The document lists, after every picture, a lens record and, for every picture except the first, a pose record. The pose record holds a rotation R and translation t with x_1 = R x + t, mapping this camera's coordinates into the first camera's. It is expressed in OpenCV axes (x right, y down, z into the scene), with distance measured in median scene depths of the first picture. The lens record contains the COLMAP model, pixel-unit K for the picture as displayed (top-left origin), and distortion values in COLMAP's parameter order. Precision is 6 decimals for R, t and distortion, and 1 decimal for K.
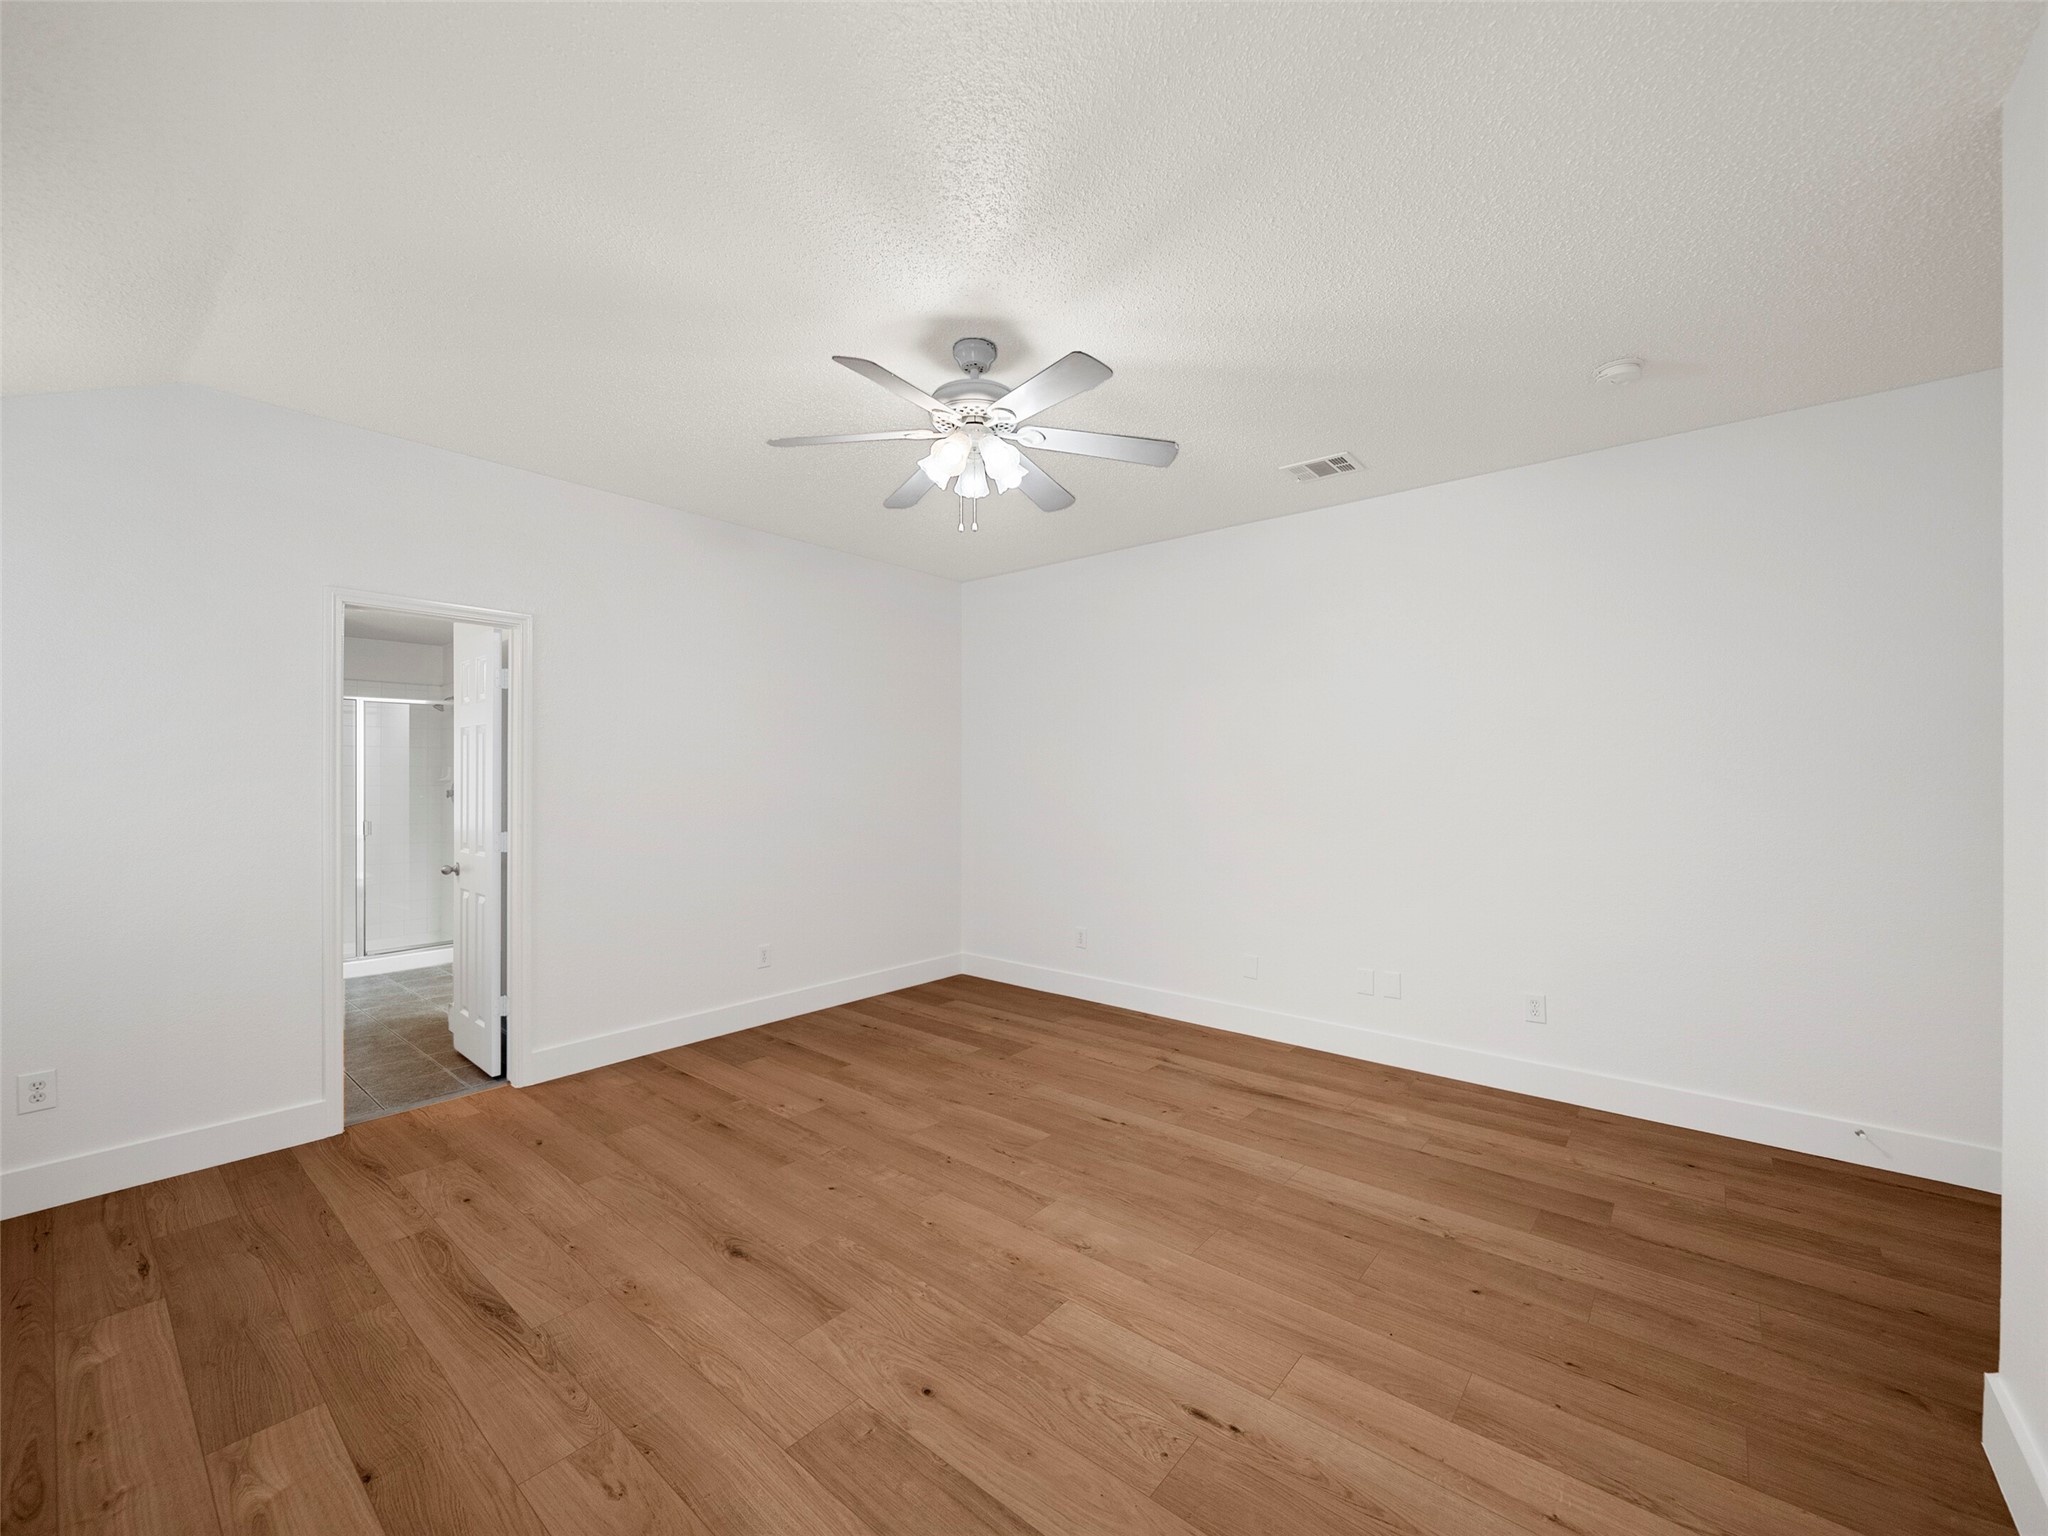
lens RADIAL K [[830.6, 0, 1023.2], [0, 830.6, 773.5], [0, 0, 1]] dist [-0.001339, -0.001344]
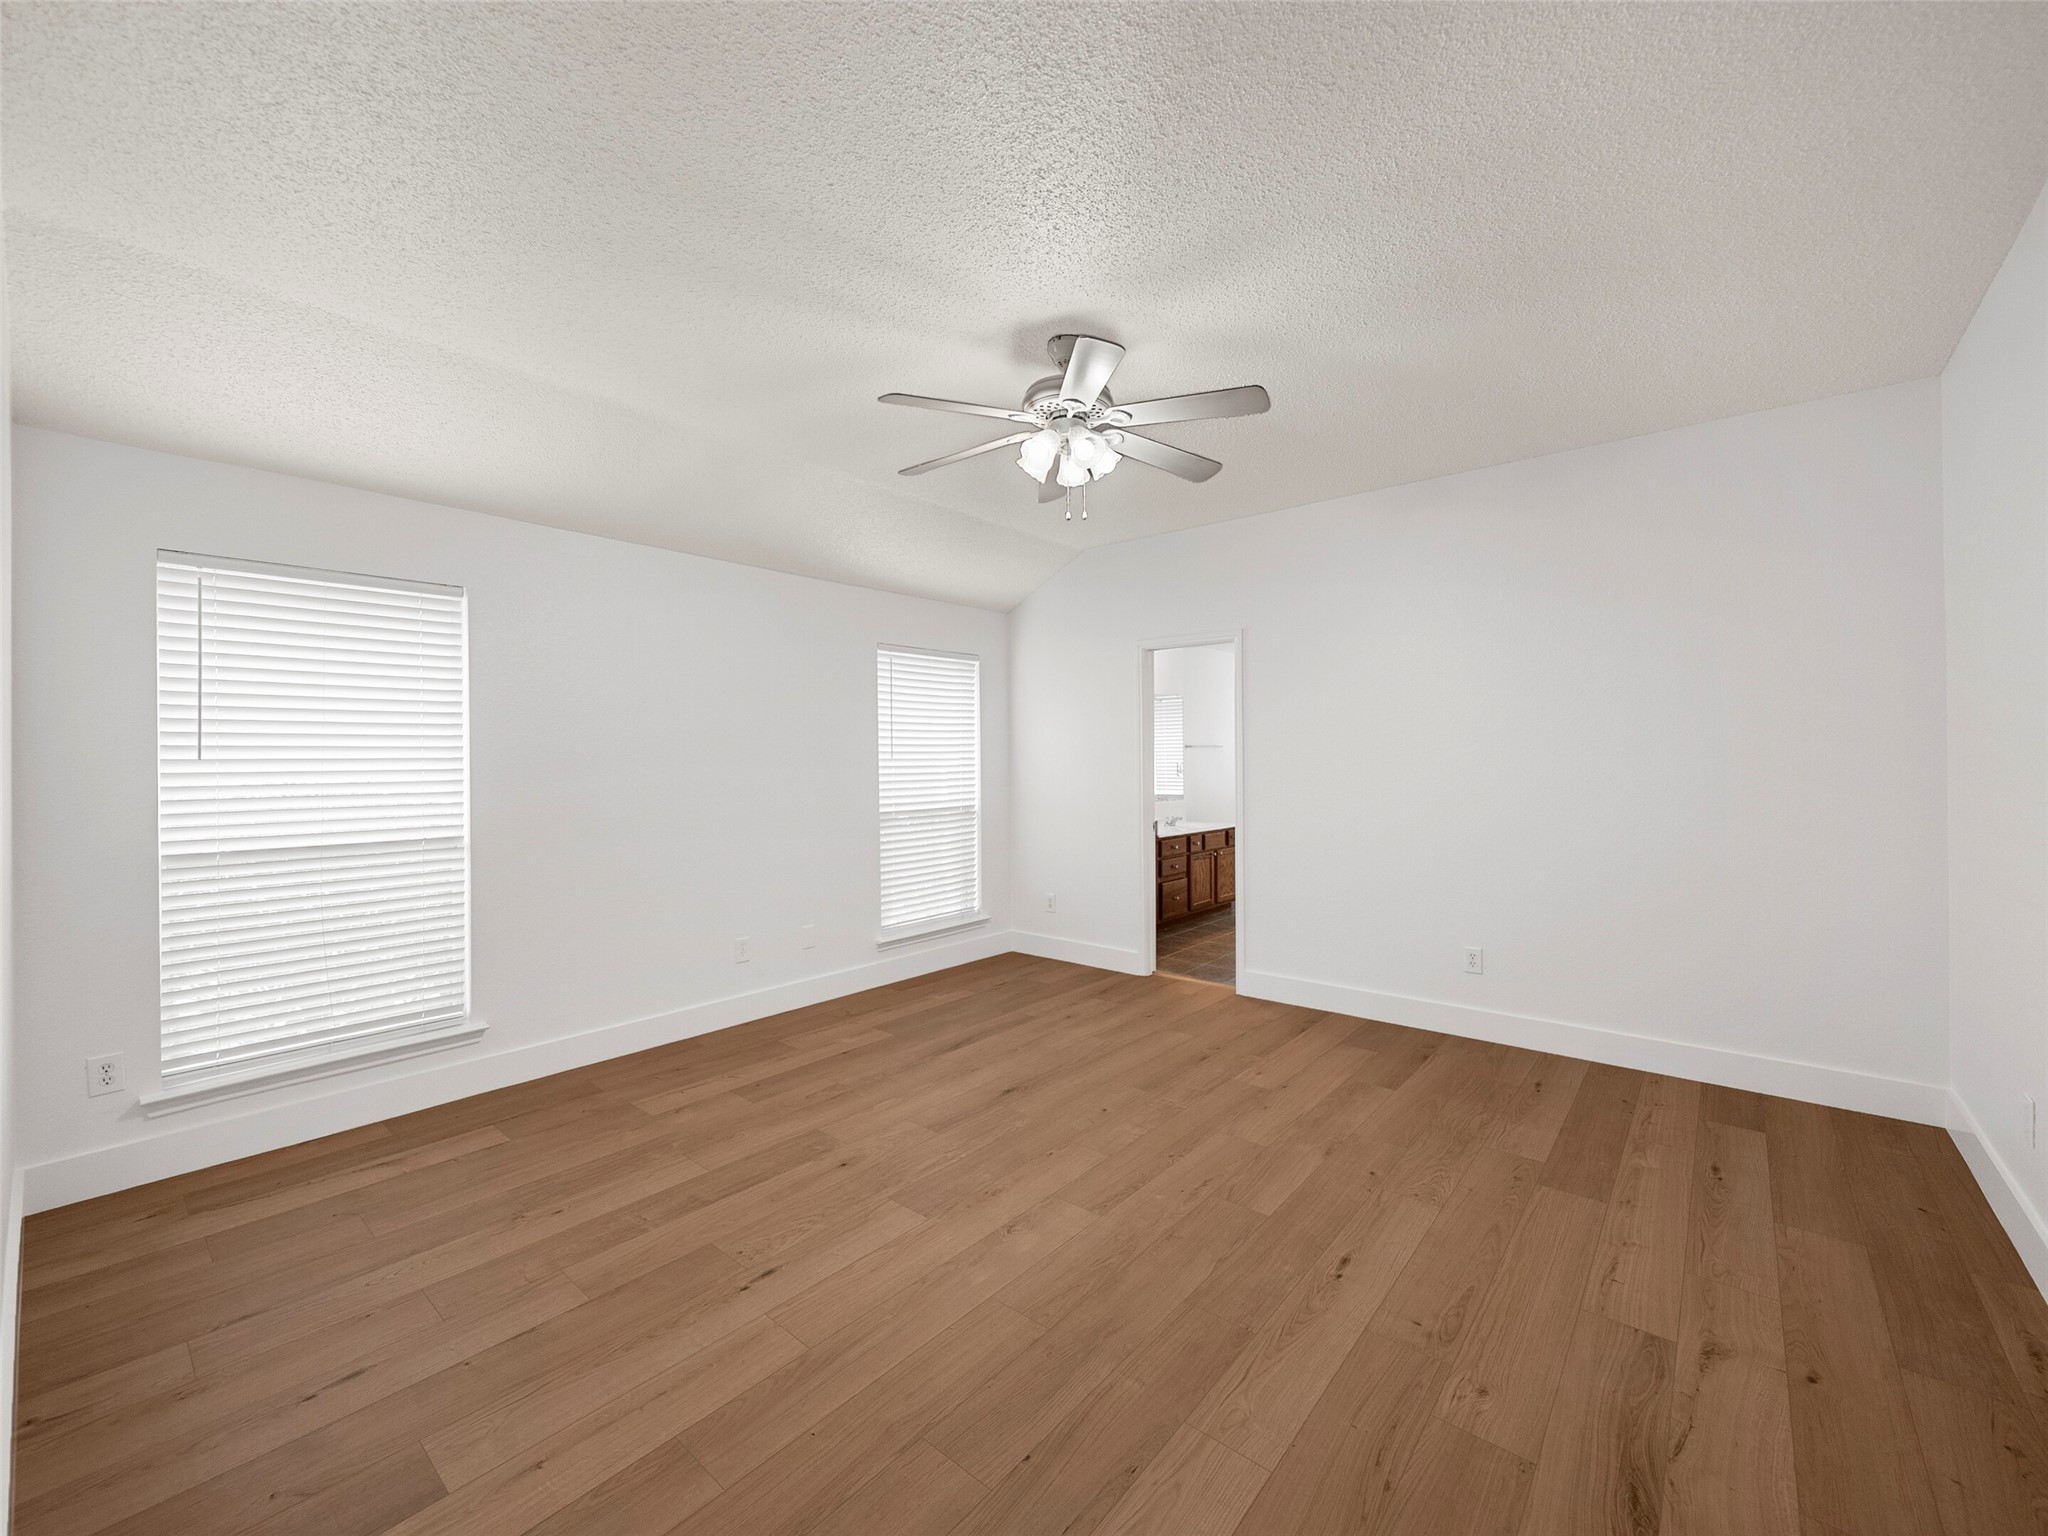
lens RADIAL K [[830.6, 0, 1025.3], [0, 830.6, 757.6], [0, 0, 1]] dist [-0.001339, -0.001344]
pose [[-0.006288, -0.003386, -0.999974, 0.951918], [0.011256, 0.999931, -0.003457, 0.009888], [0.999917, -0.011278, -0.006250, 0.920584]]
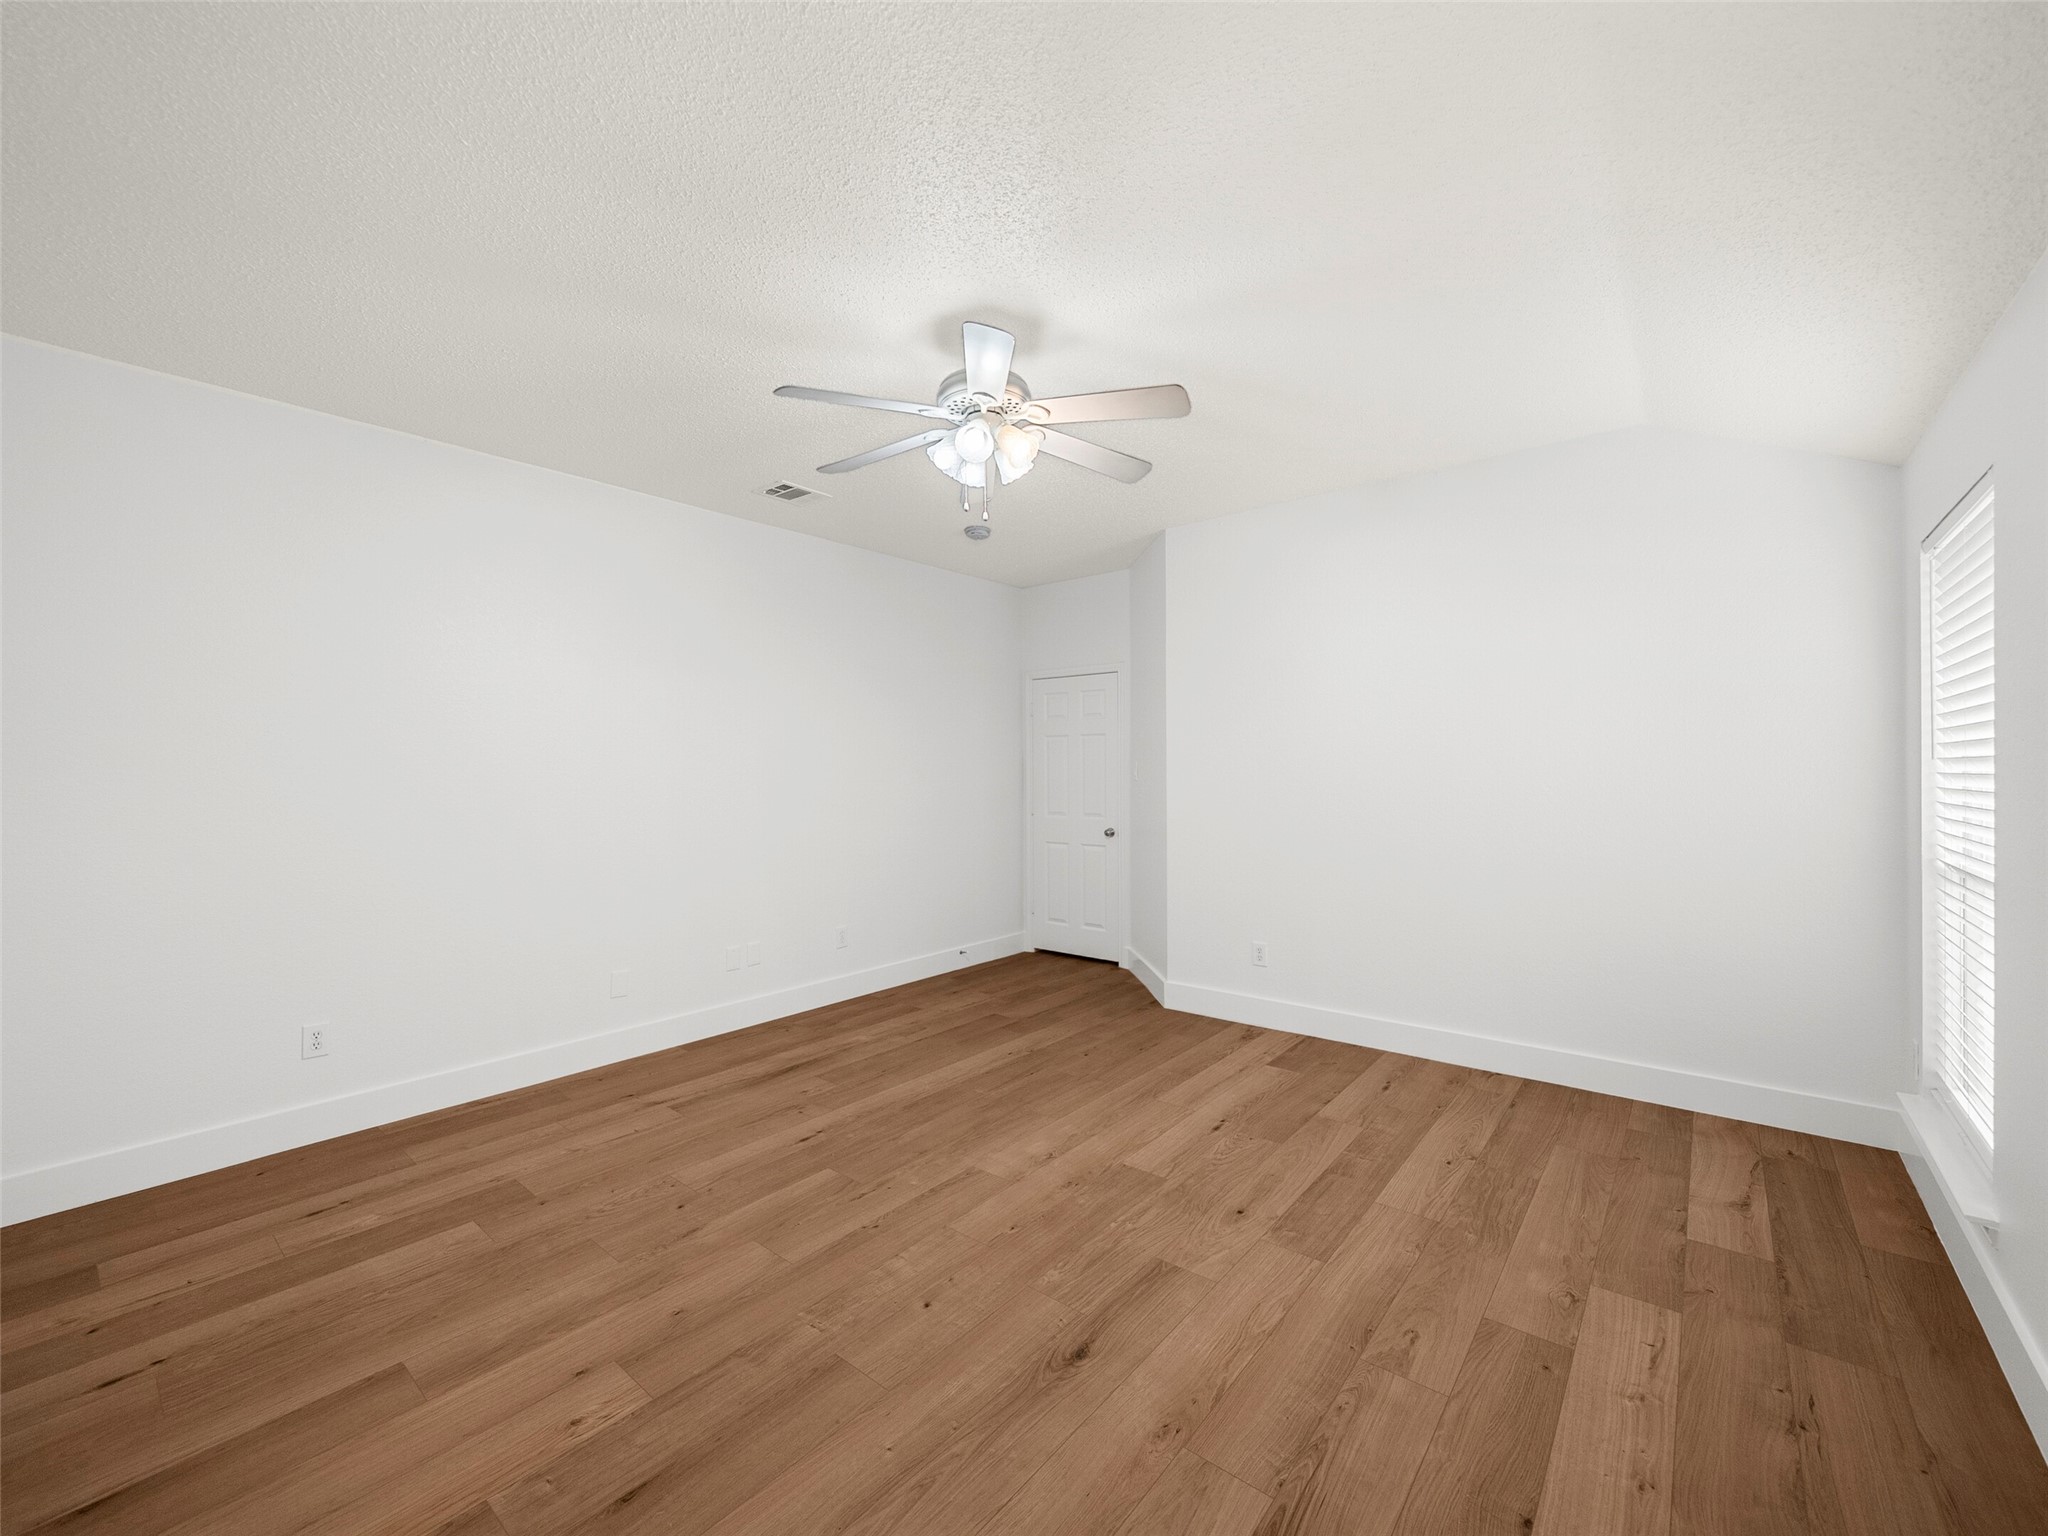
lens RADIAL K [[830.6, 0, 1030.7], [0, 830.6, 769.9], [0, 0, 1]] dist [-0.001339, -0.001344]
pose [[-0.013634, -0.000372, 0.999907, -1.018217], [0.002225, 0.999997, 0.000402, 0.005743], [-0.999905, 0.002231, -0.013633, 0.932575]]
